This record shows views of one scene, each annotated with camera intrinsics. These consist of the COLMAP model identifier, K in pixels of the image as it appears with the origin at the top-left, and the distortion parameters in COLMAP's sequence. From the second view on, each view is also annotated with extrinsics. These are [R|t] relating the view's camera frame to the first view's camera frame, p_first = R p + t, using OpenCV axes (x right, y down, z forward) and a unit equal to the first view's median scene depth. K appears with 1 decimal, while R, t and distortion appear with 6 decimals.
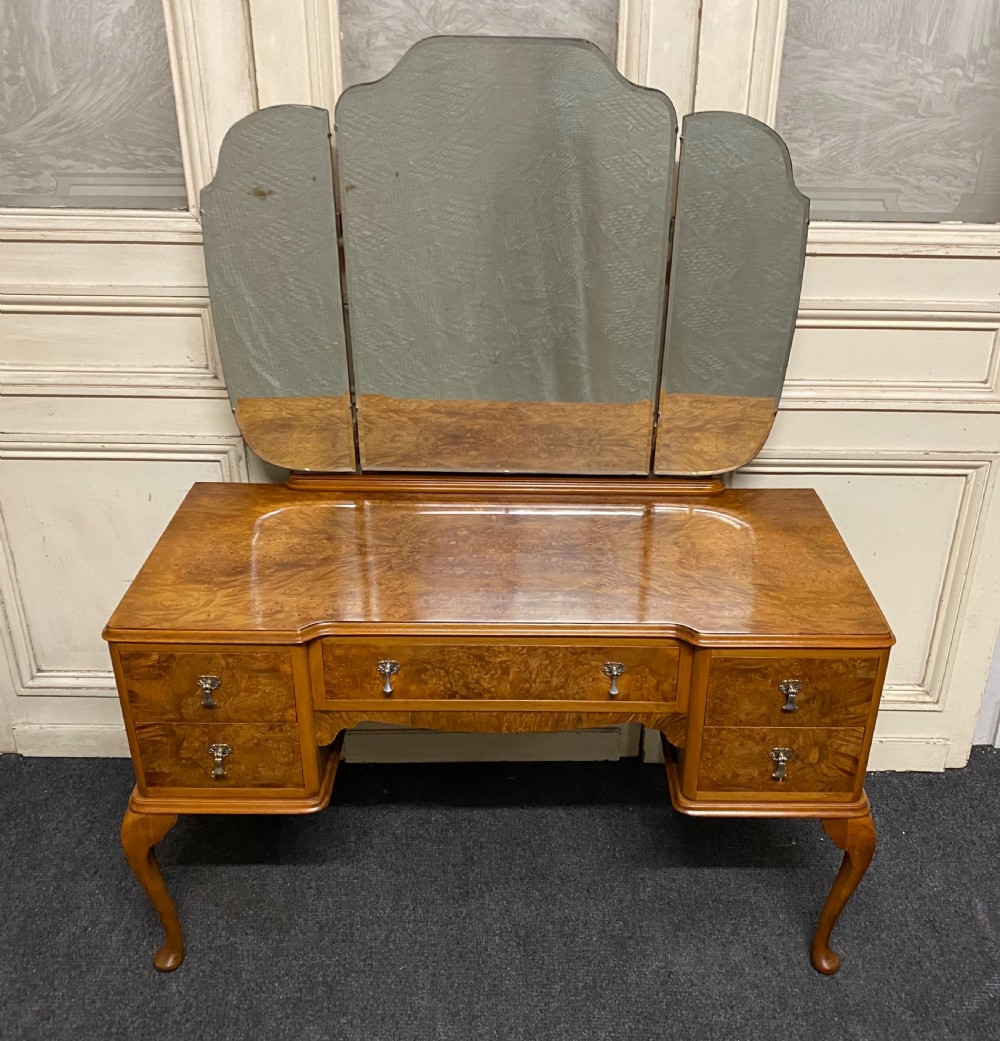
lens RADIAL K [[1067.0, 0, 481.8], [0, 1067.0, 501.5], [0, 0, 1]] dist [0.037010, 0.000000]
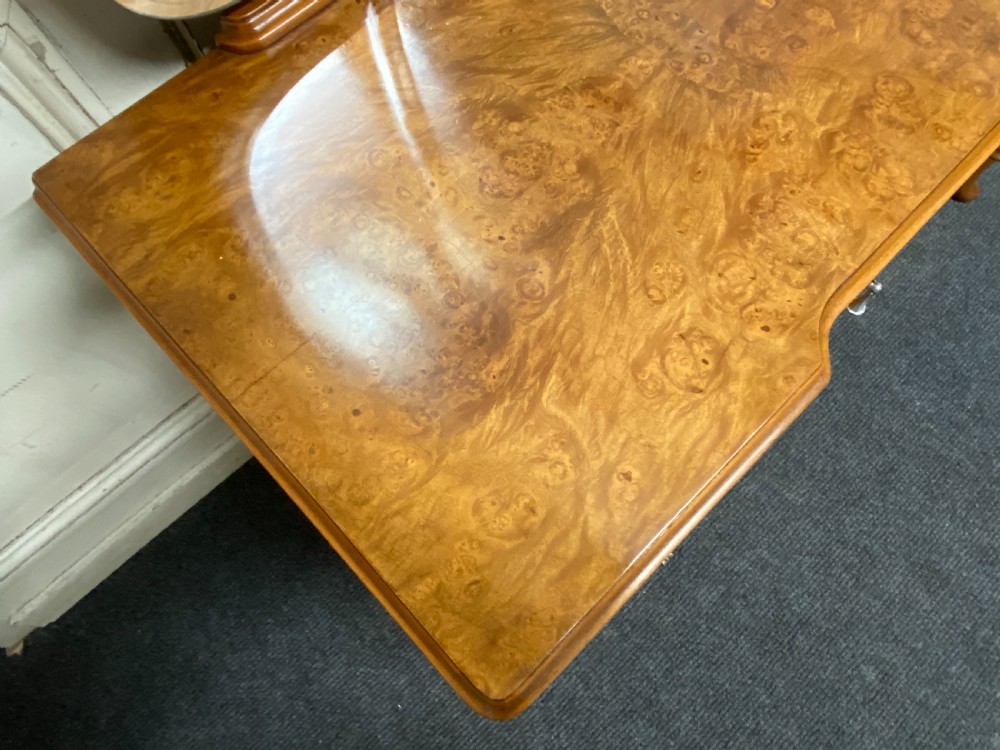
lens RADIAL K [[681.5, 0, 502.0], [0, 681.5, 385.9], [0, 0, 1]] dist [0.033023, -0.039455]
pose [[0.698852, -0.678147, 0.227427, -0.291629], [0.348686, 0.600625, 0.719491, -0.103112], [-0.624519, -0.423517, 0.656208, 0.793611]]
